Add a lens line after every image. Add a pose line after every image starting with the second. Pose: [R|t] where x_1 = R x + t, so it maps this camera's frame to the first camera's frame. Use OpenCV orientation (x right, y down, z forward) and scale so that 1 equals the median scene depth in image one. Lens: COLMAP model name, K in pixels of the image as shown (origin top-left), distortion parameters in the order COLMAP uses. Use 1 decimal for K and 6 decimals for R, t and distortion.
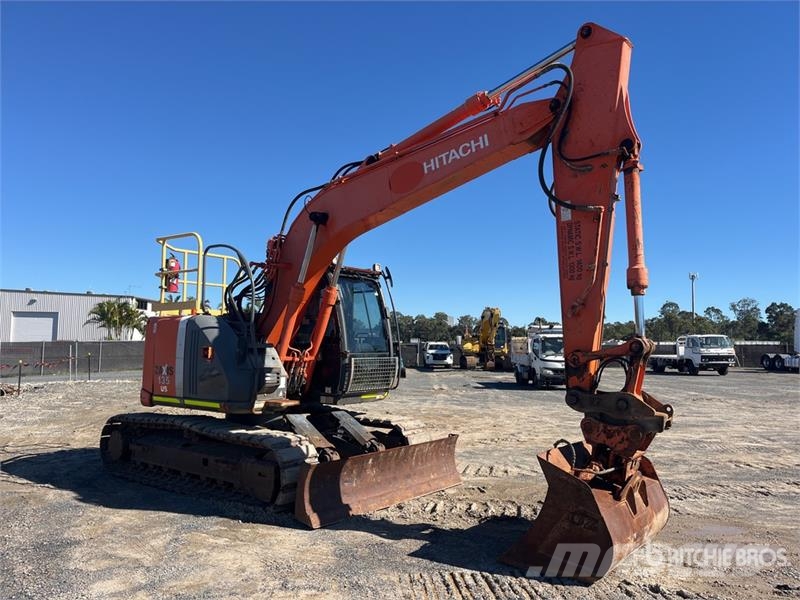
lens RADIAL K [[601.9, 0, 404.9], [0, 601.9, 301.2], [0, 0, 1]] dist [0.076329, -0.106041]
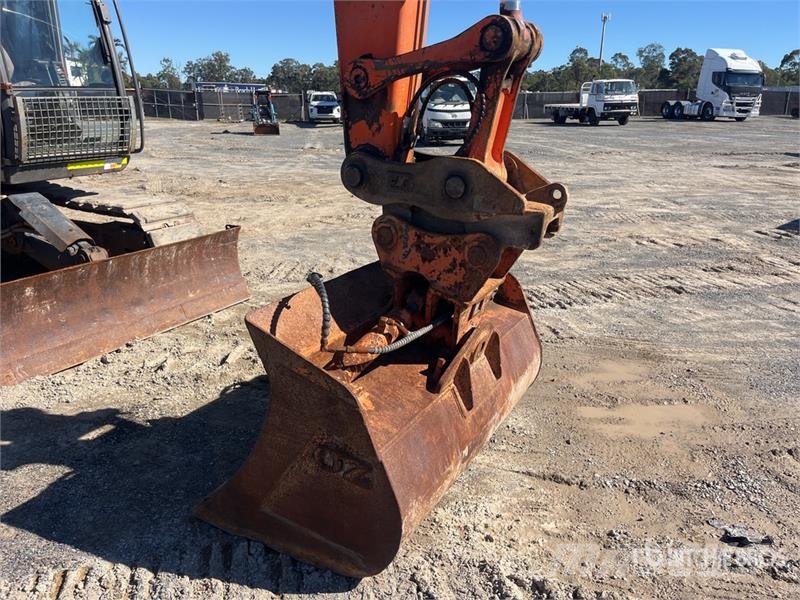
lens RADIAL K [[601.9, 0, 407.7], [0, 601.9, 306.2], [0, 0, 1]] dist [0.076329, -0.106041]
pose [[0.987621, -0.057718, 0.145852, 0.175406], [-0.004051, 0.920144, 0.391559, 0.055206], [-0.156805, -0.387303, 0.908520, 0.399929]]
